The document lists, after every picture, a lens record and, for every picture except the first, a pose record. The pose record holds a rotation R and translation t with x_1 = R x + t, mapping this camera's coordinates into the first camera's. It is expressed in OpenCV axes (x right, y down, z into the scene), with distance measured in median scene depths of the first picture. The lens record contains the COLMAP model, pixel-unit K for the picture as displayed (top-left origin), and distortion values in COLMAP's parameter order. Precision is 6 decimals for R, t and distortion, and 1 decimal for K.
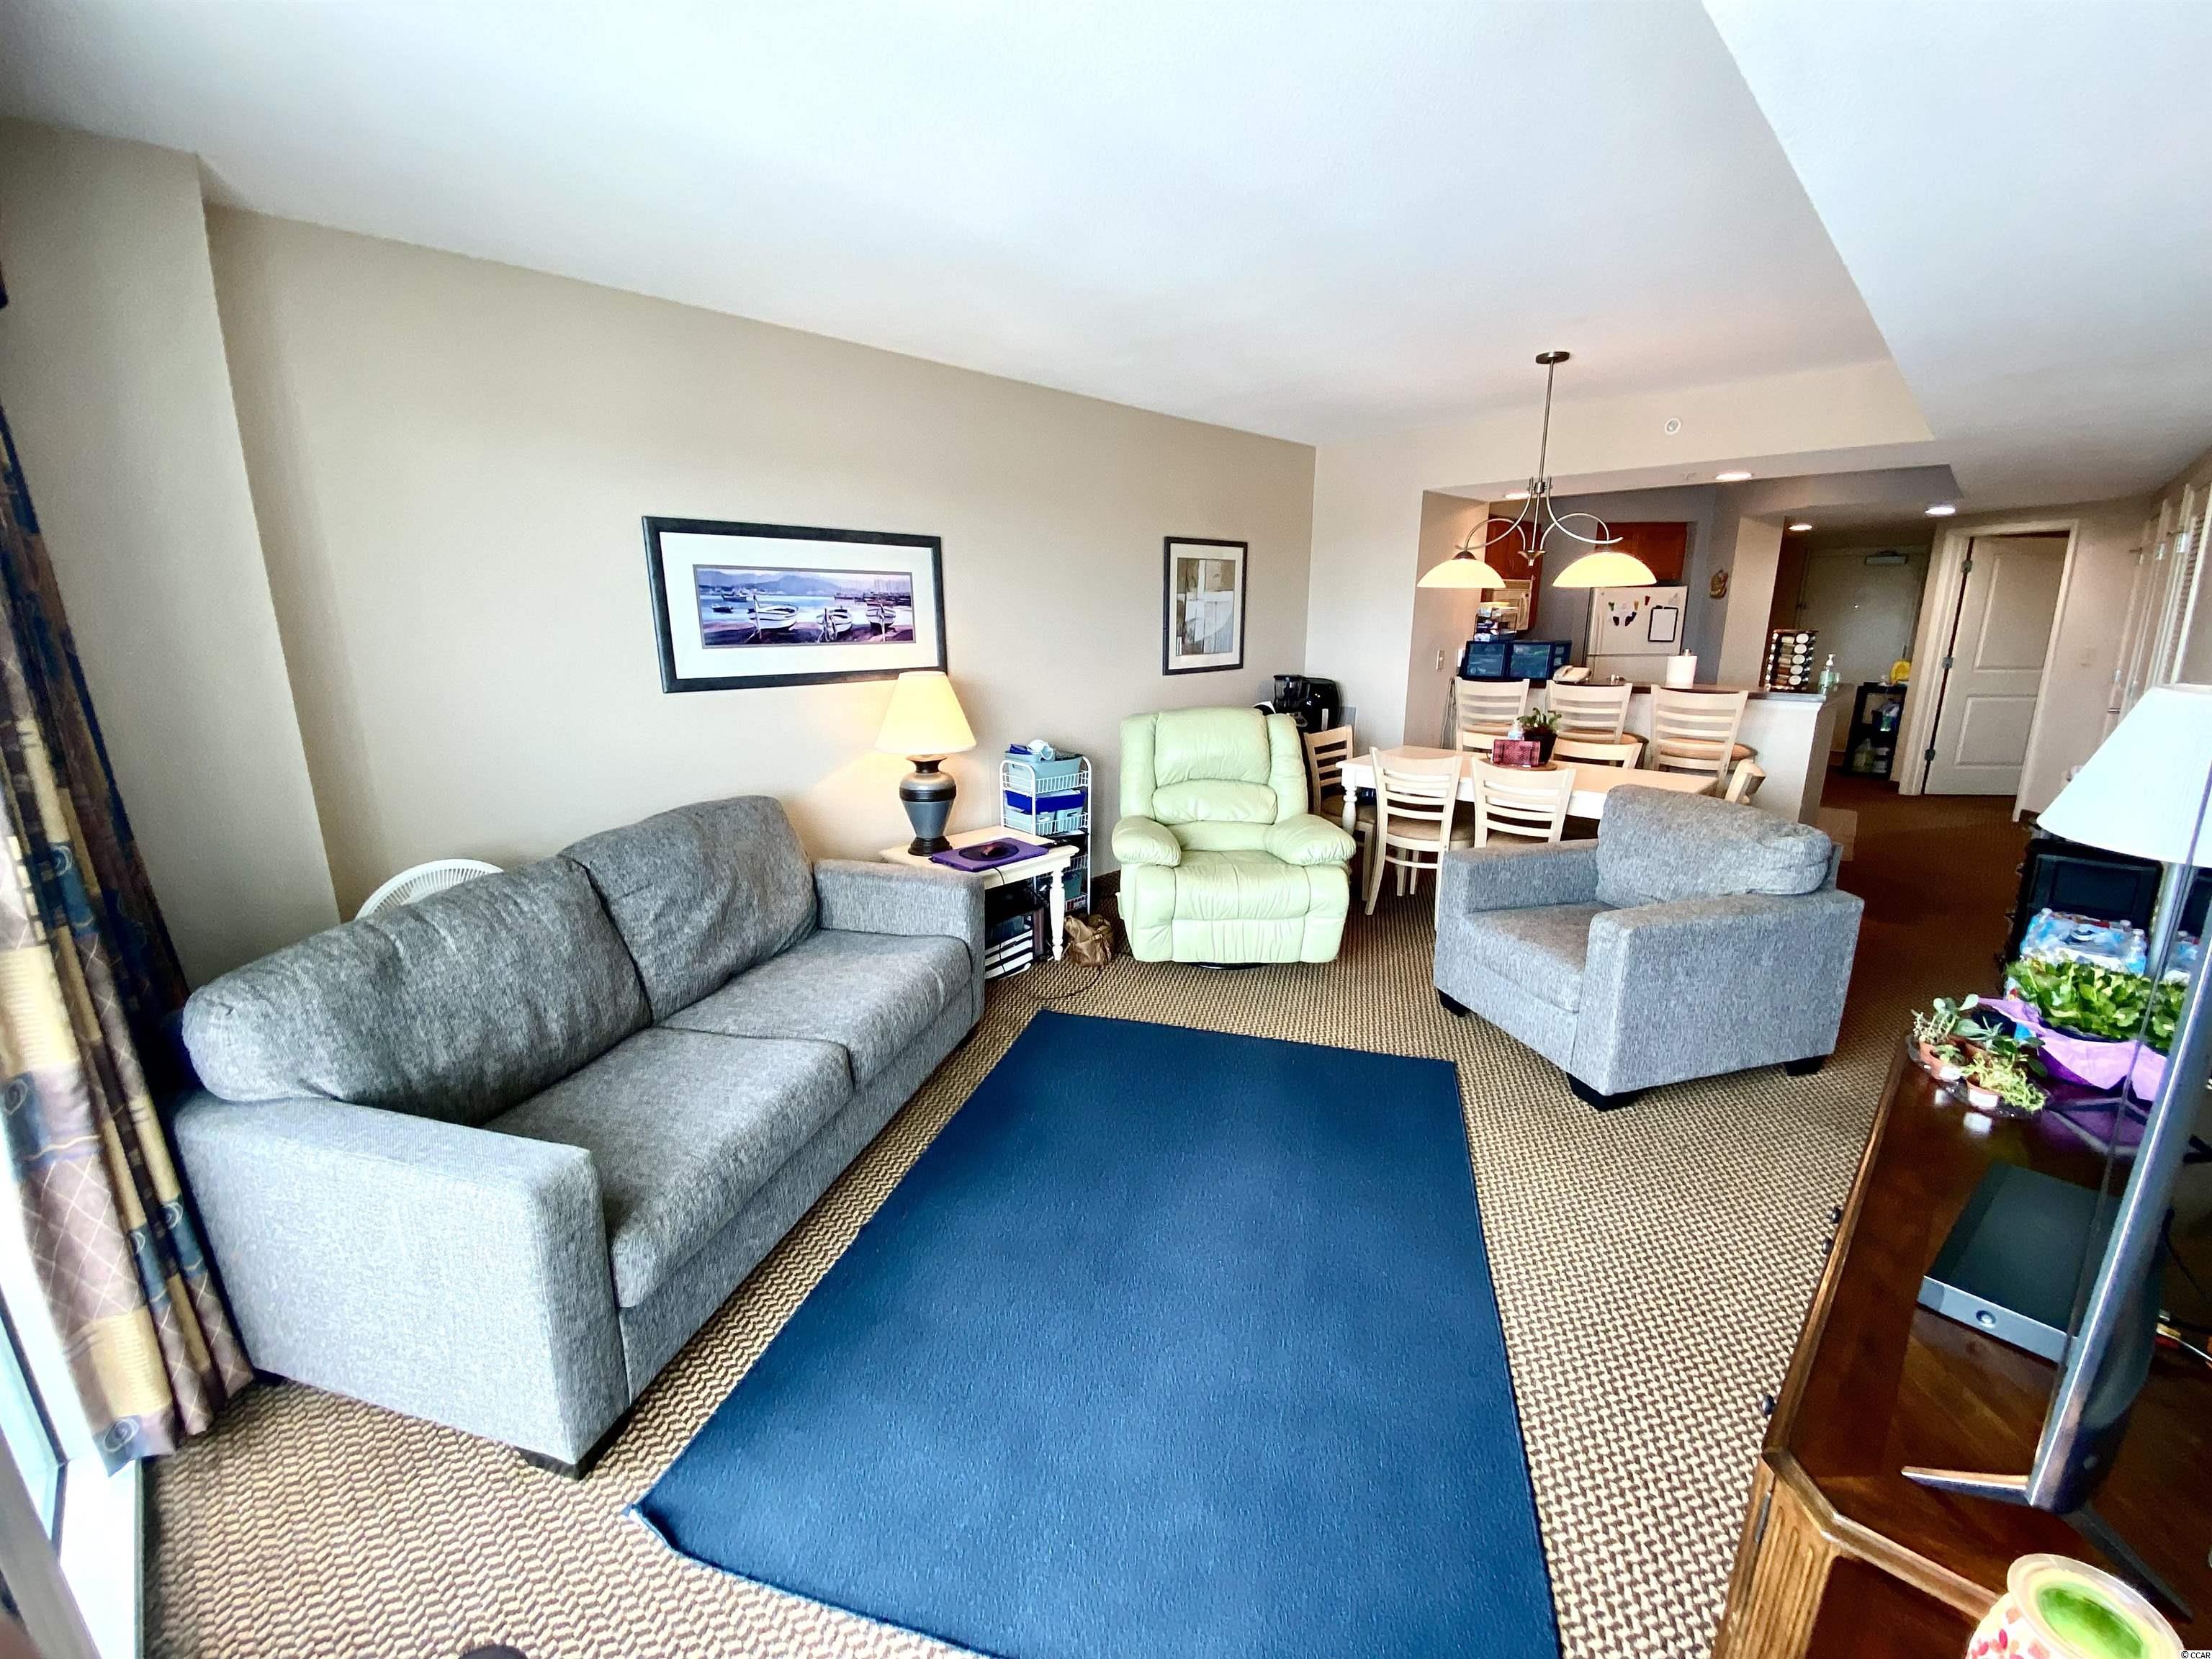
lens RADIAL K [[906.7, 0, 1106.0], [0, 906.7, 829.5], [0, 0, 1]] dist [0.042392, -0.031245]
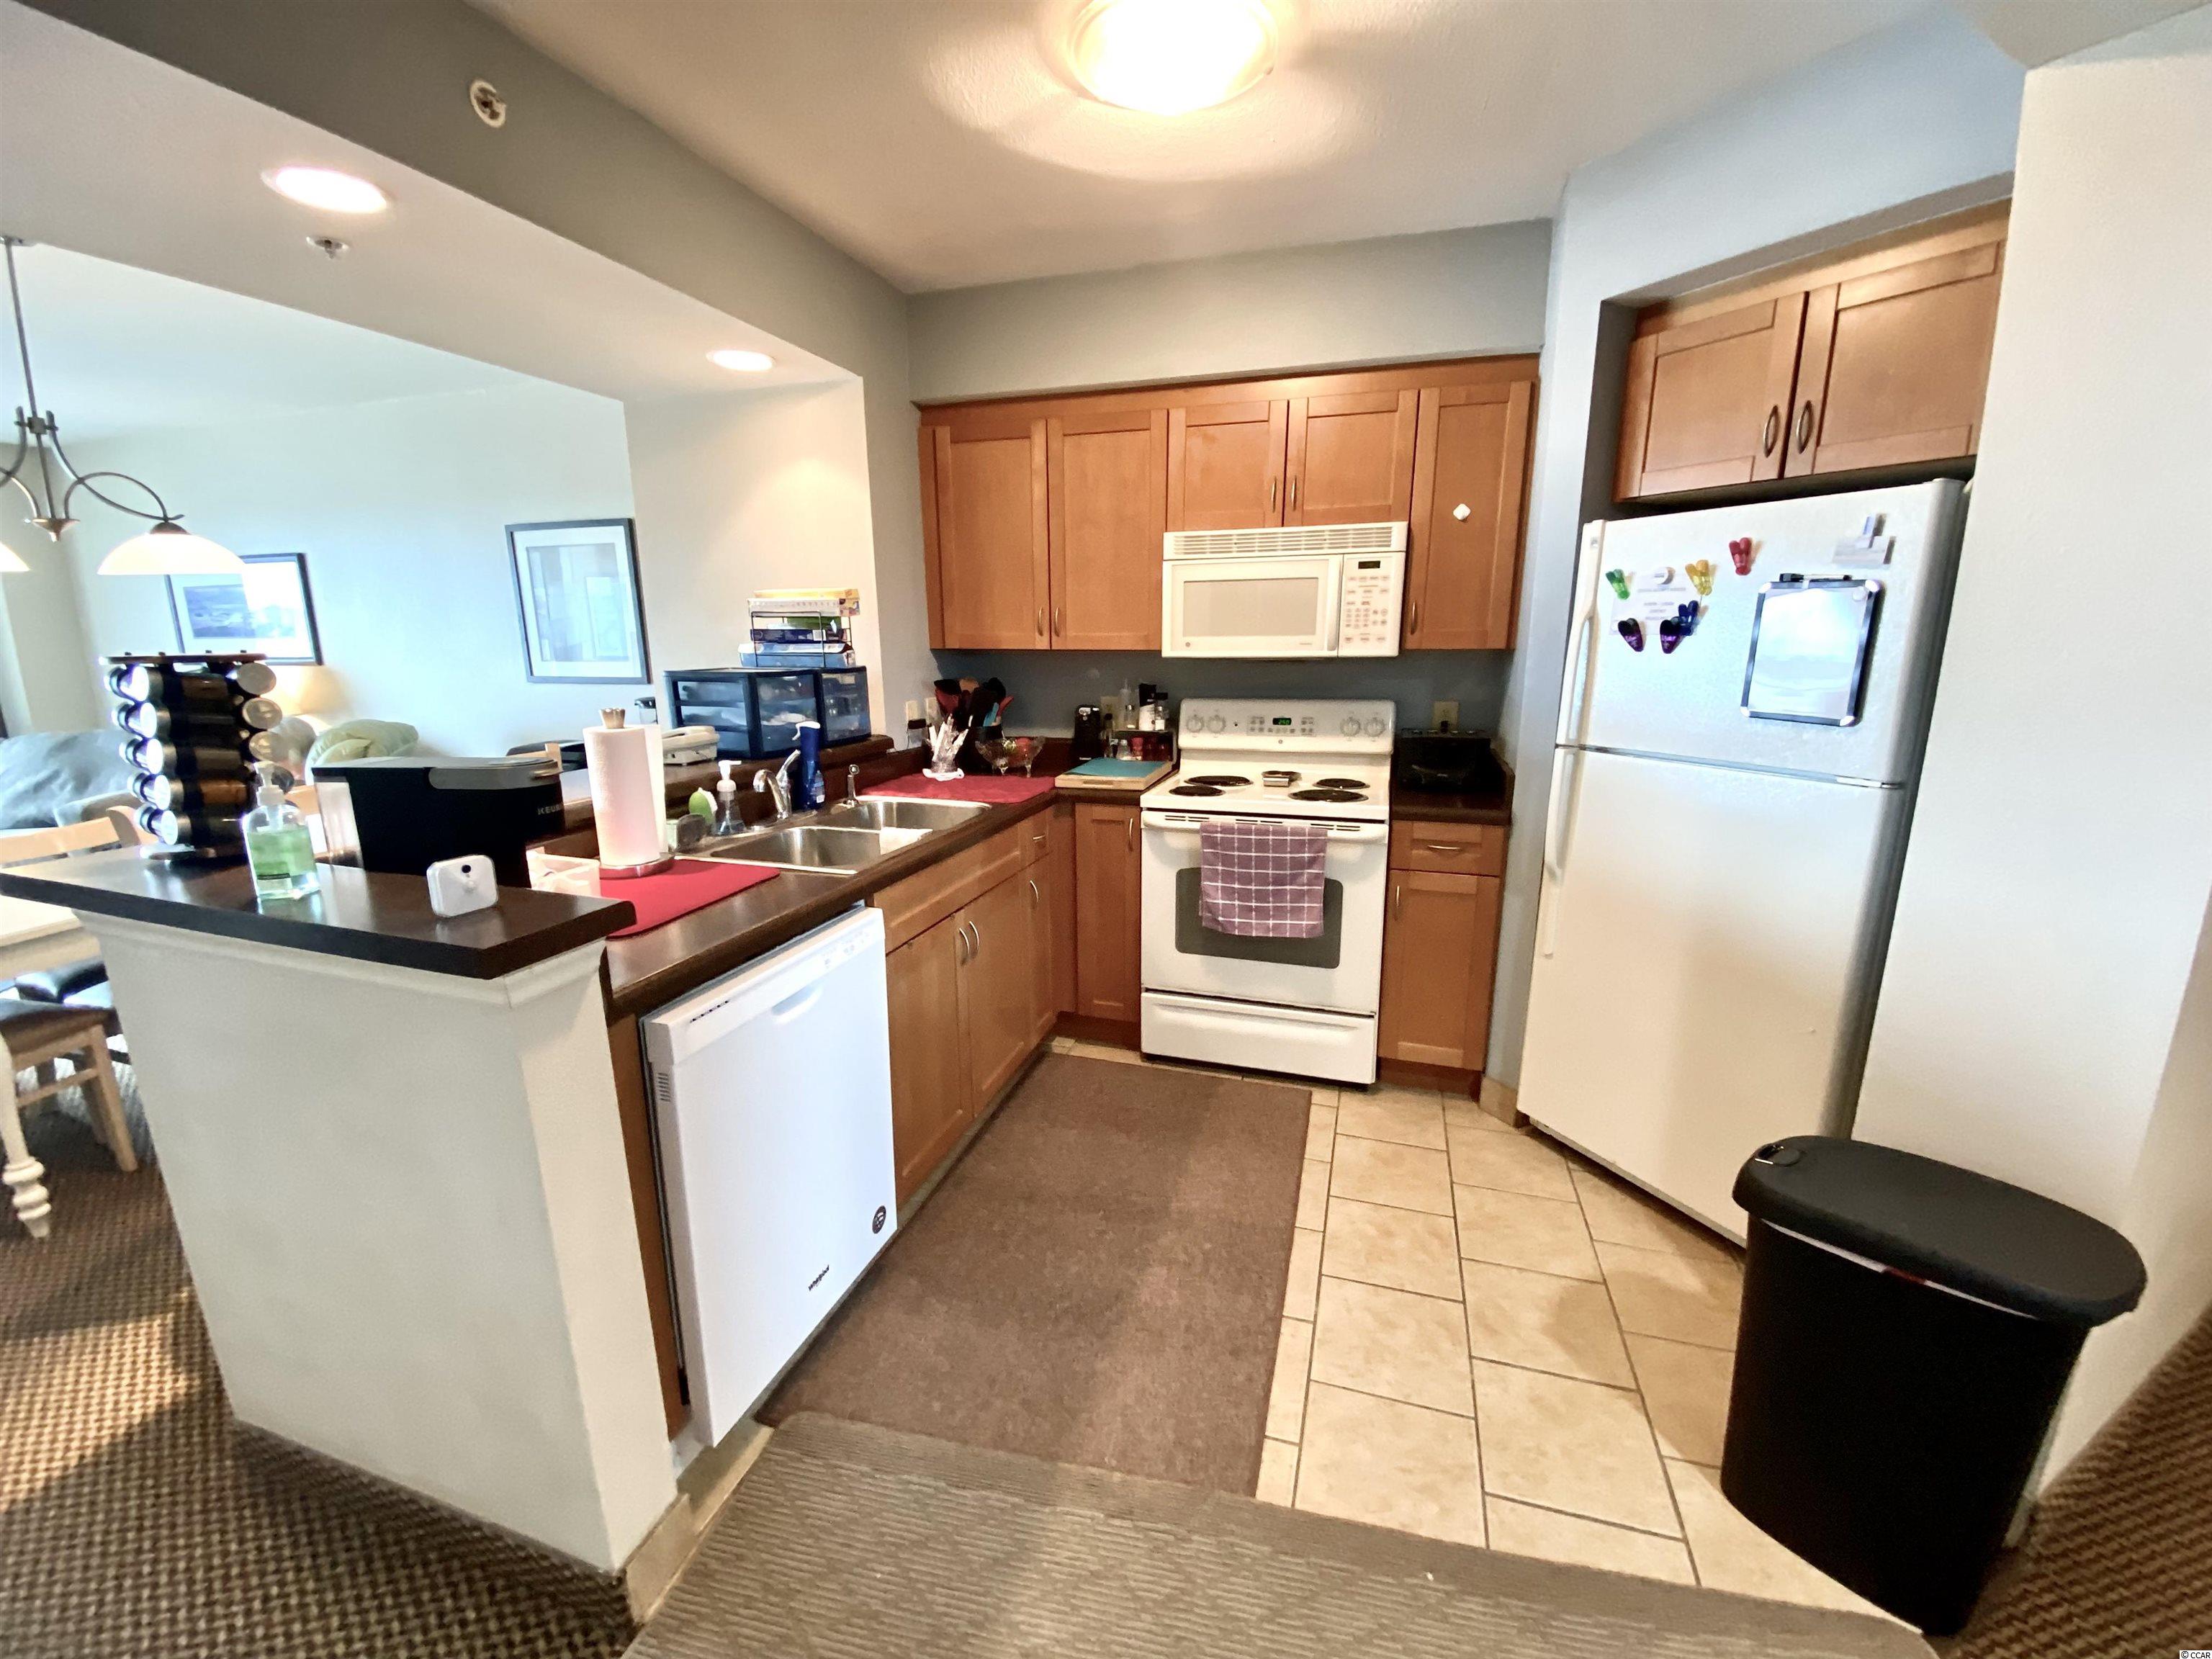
lens RADIAL K [[906.0, 0, 1106.0], [0, 906.0, 829.5], [0, 0, 1]] dist [0.014910, -0.020004]
pose [[0.443463, 0.195205, -0.874778, 1.103713], [-0.209846, 0.971481, 0.110404, -0.246237], [0.871381, 0.134608, 0.471779, 1.090890]]
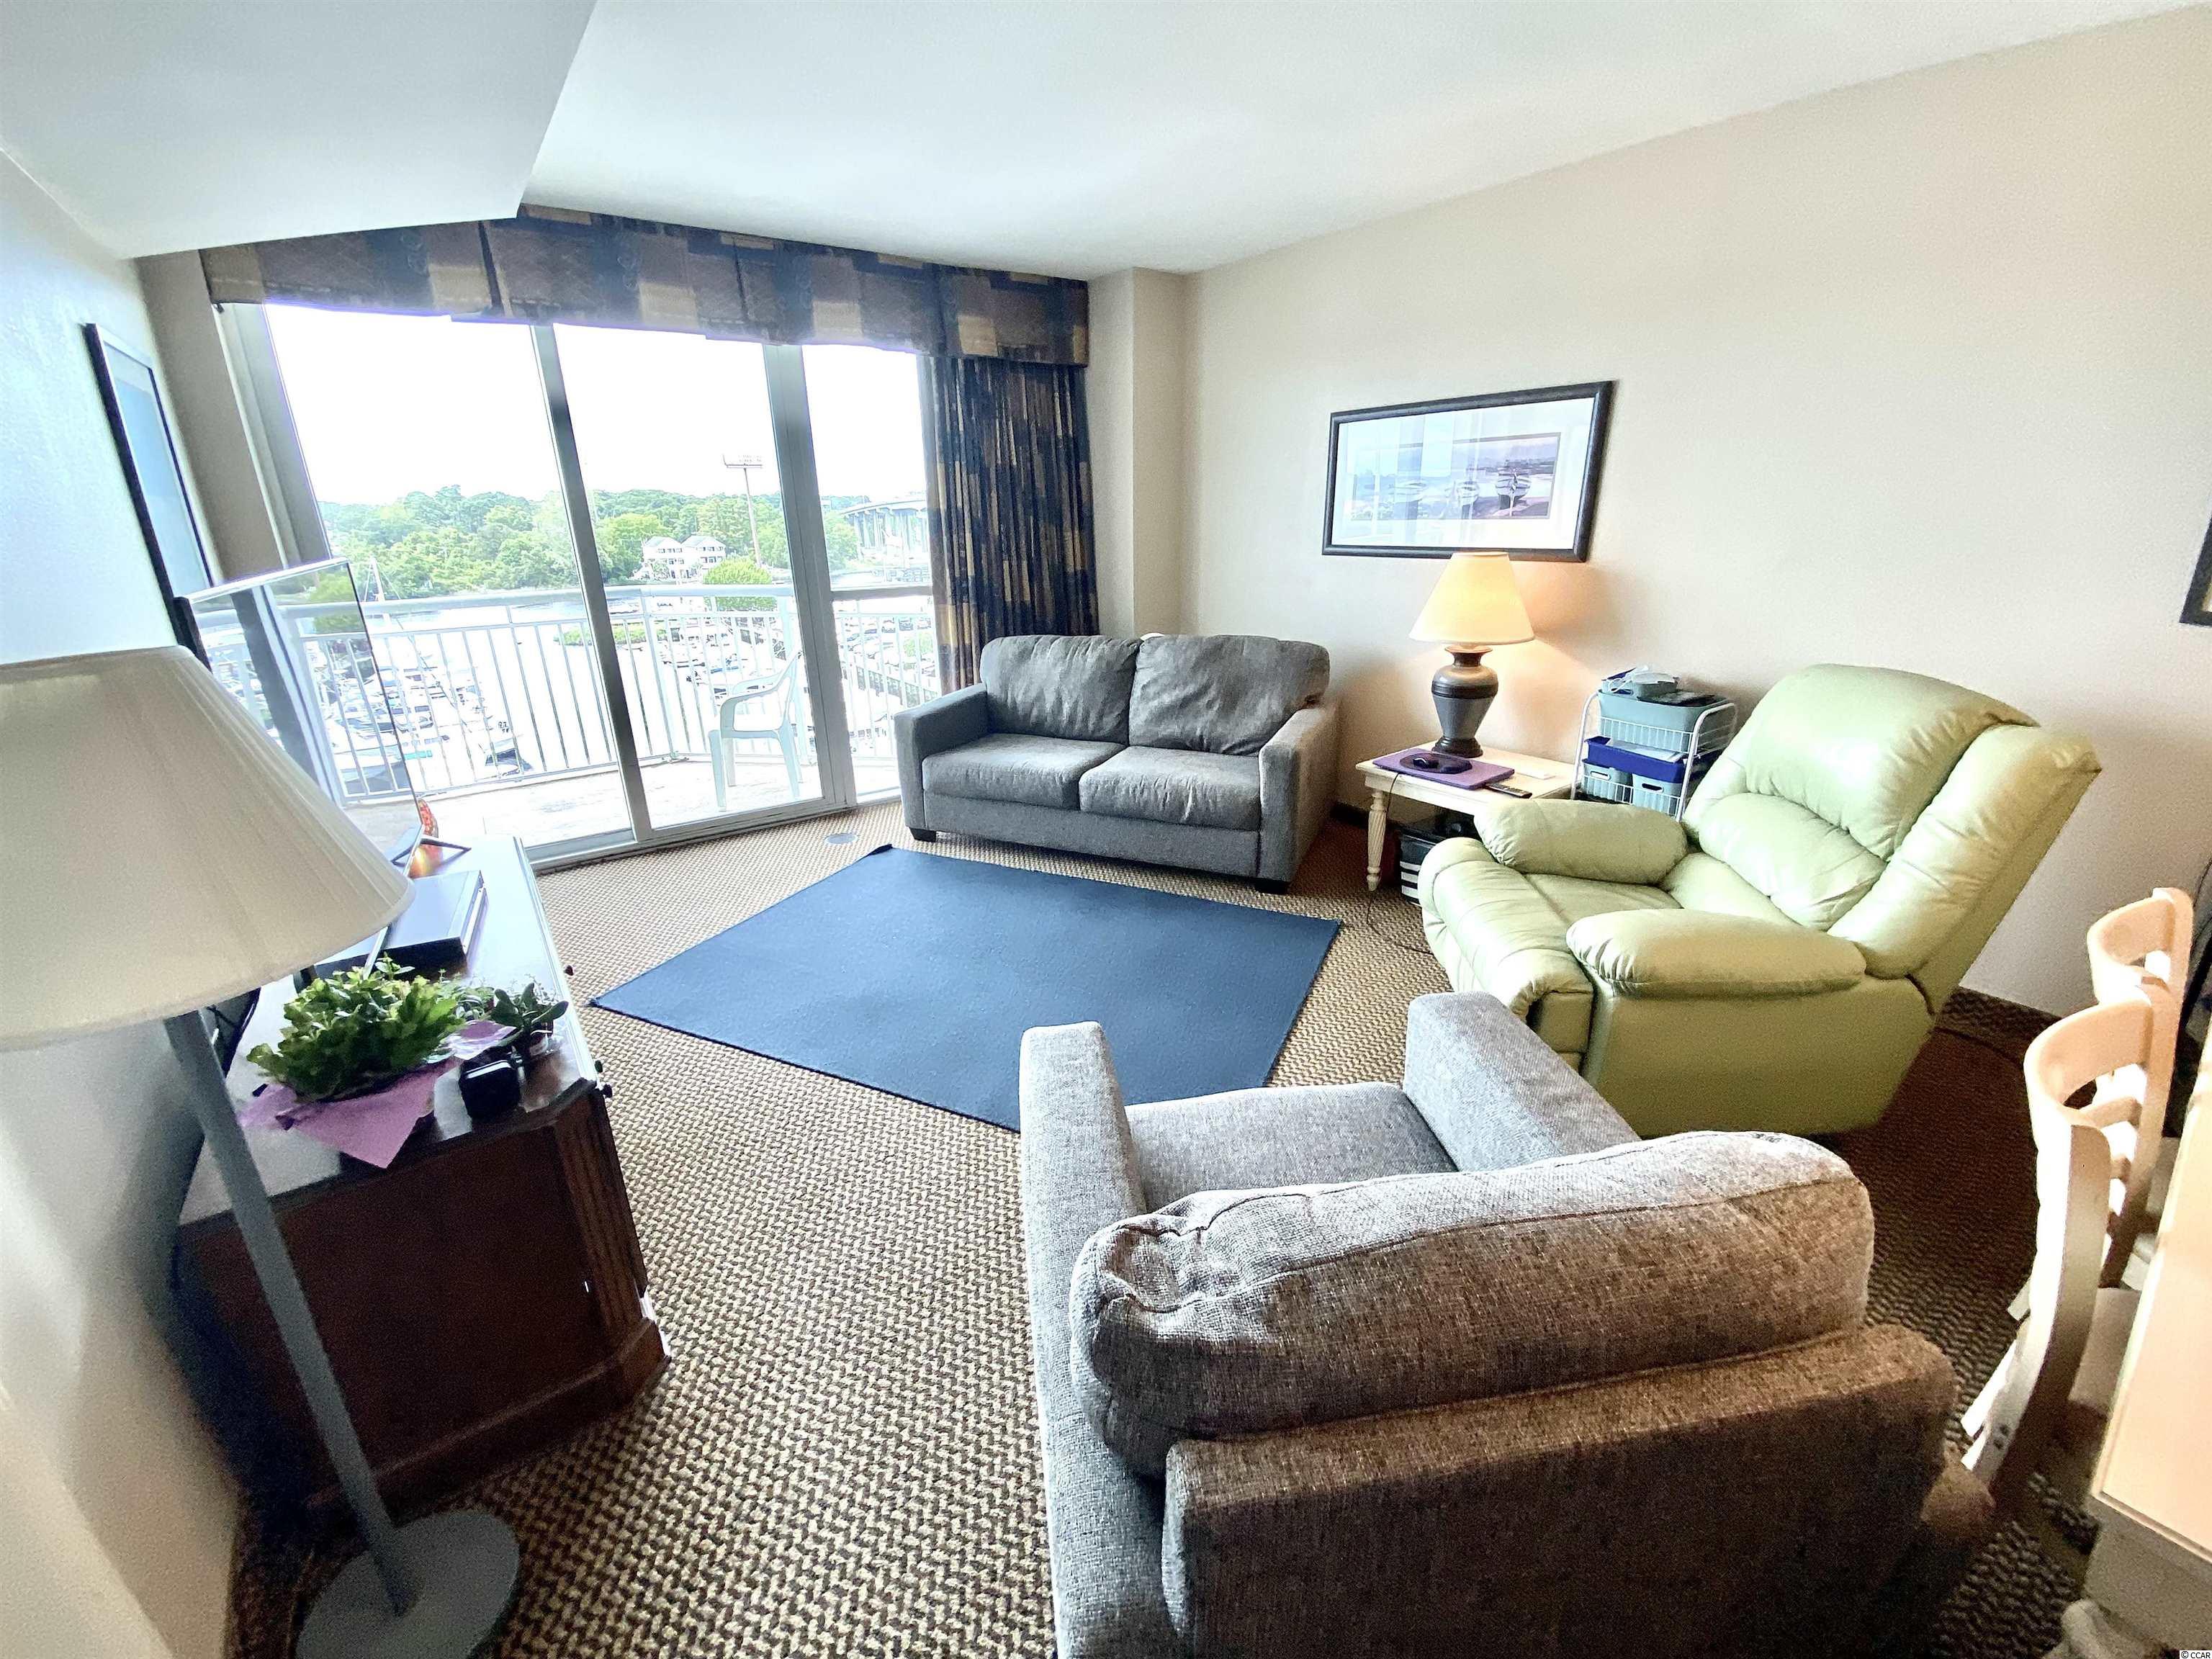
lens RADIAL K [[904.2, 0, 1108.2], [0, 904.2, 831.2], [0, 0, 1]] dist [0.049910, -0.035036]
pose [[-0.167665, 0.339191, -0.925656, 0.574050], [-0.212283, 0.904499, 0.369889, -0.130629], [0.962717, 0.258519, -0.079648, 0.572584]]
